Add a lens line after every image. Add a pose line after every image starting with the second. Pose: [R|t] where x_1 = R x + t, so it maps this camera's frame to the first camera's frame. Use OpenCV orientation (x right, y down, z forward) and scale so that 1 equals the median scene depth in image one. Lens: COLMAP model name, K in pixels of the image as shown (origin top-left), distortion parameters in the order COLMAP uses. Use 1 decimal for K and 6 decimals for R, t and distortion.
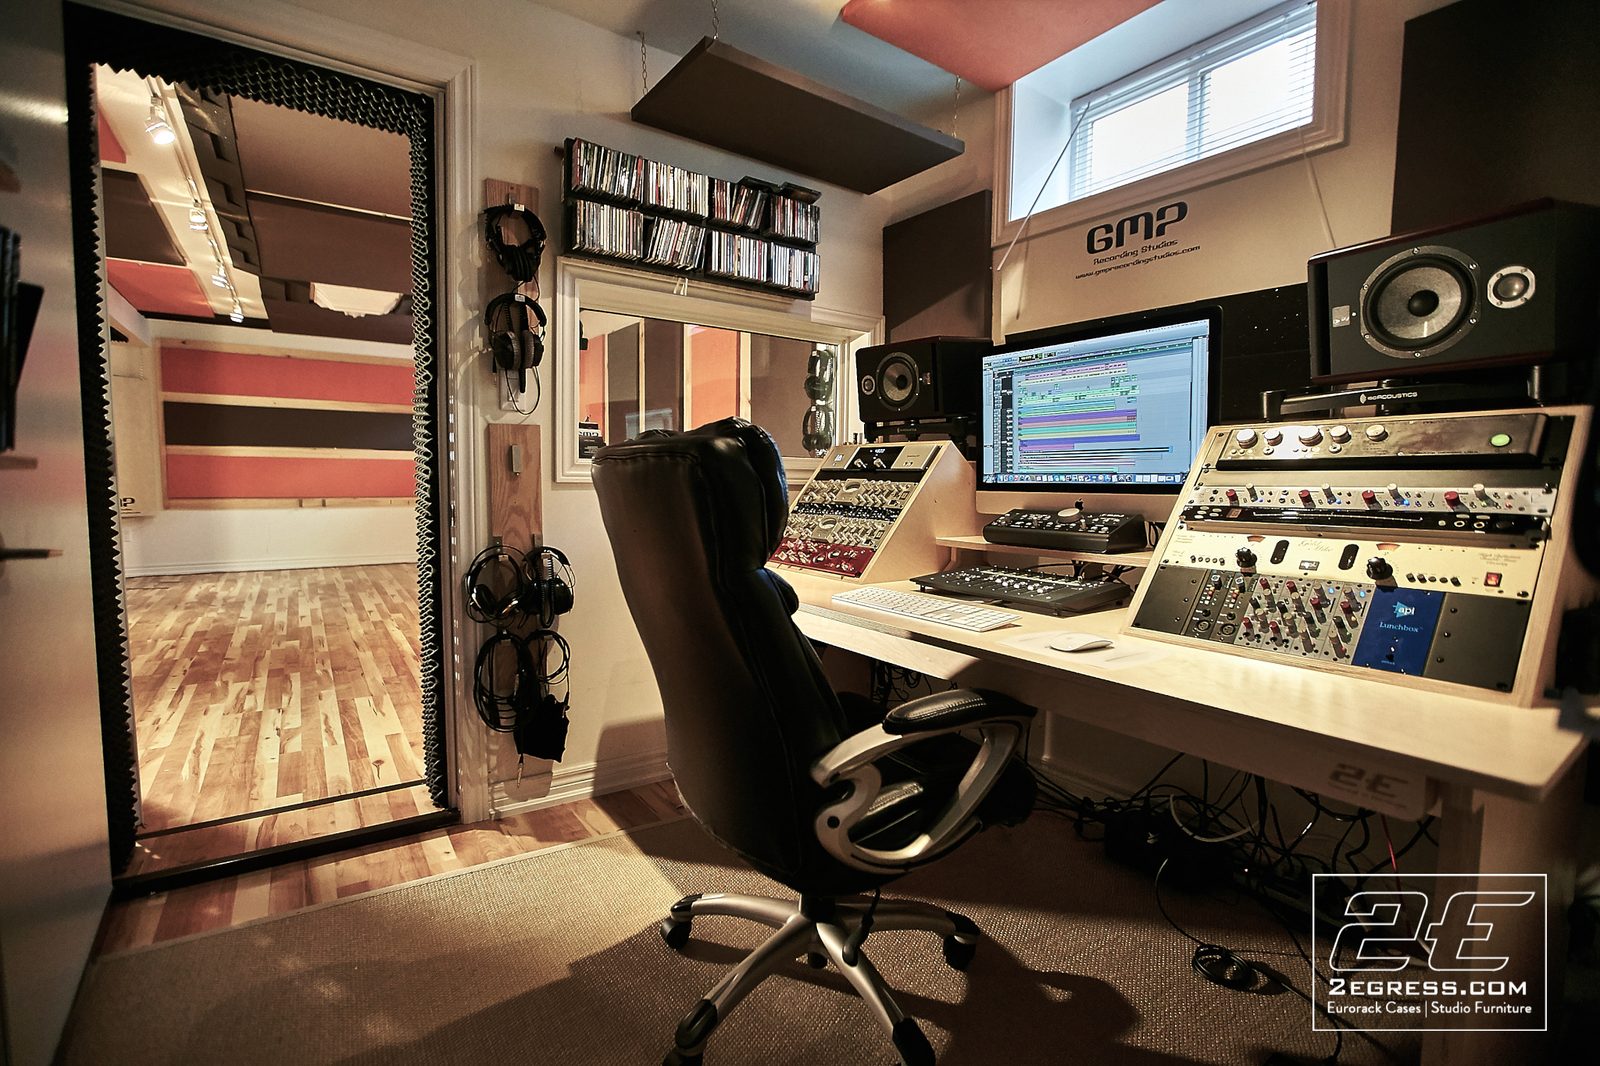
lens RADIAL K [[754.0, 0, 800.7], [0, 754.0, 525.8], [0, 0, 1]] dist [0.001695, 0.000942]
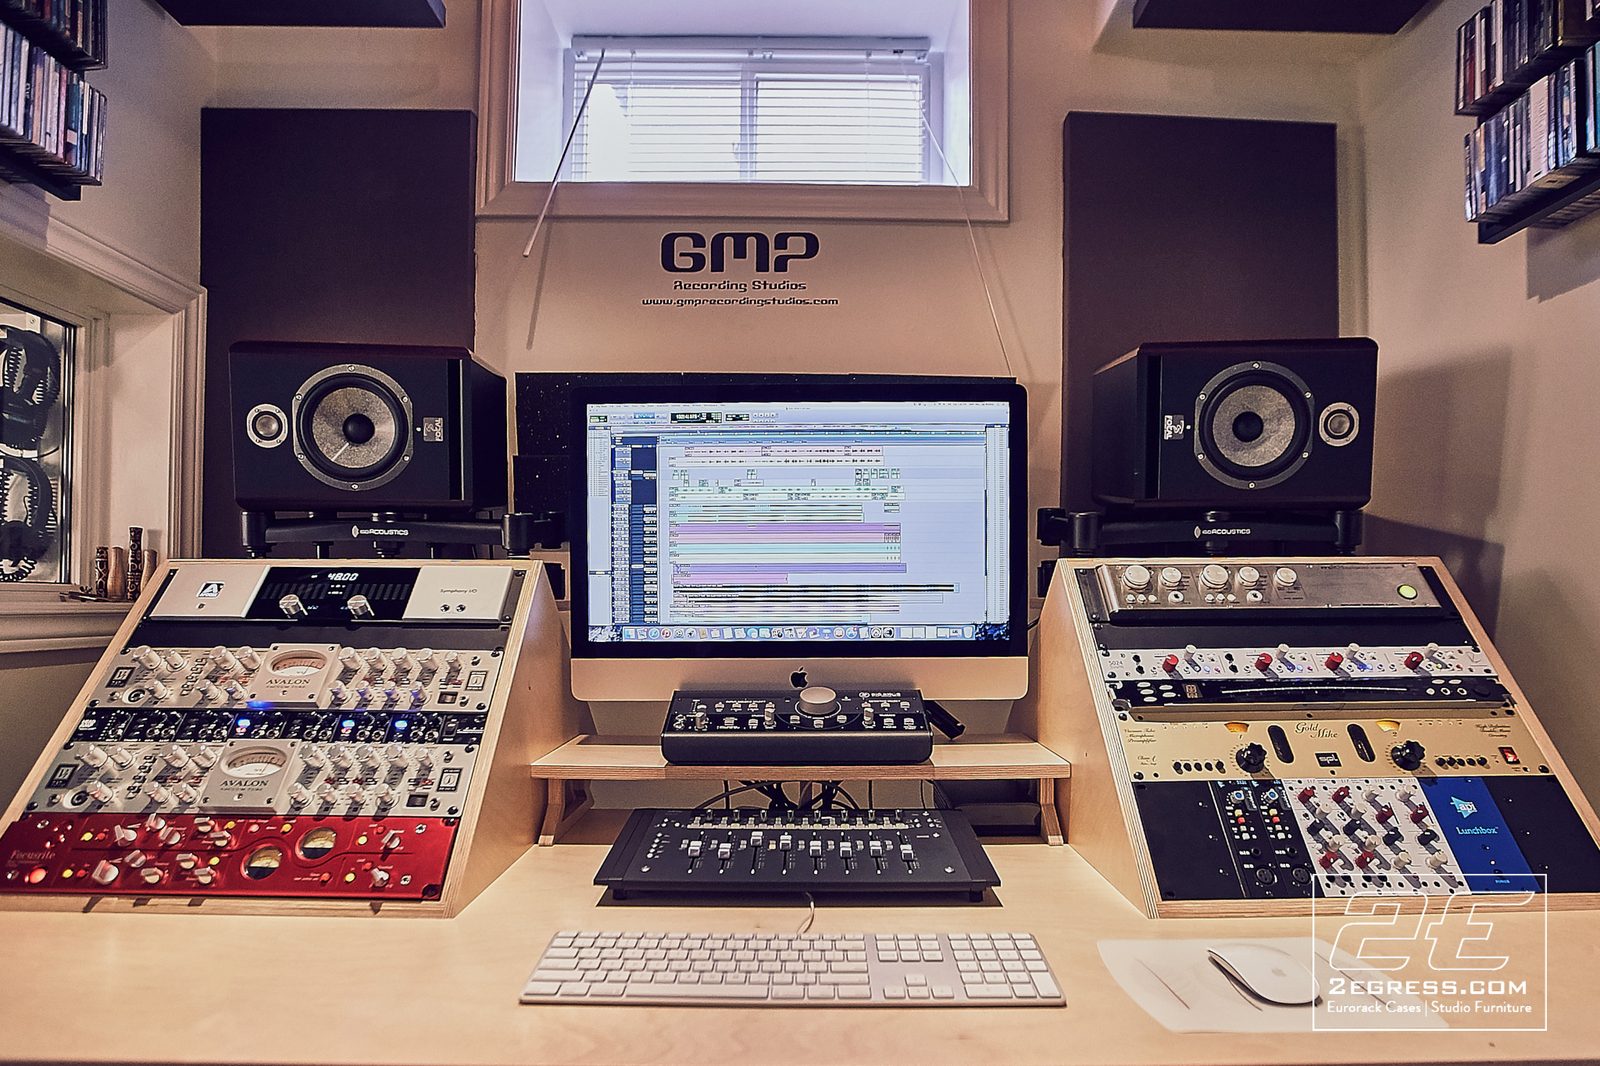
lens RADIAL K [[902.1, 0, 801.0], [0, 902.1, 601.3], [0, 0, 1]] dist [-0.041818, 0.007739]
pose [[0.570456, -0.010585, 0.821260, -0.189934], [0.055884, 0.998100, -0.025953, -0.062883], [-0.819425, 0.060701, 0.569964, 0.541786]]
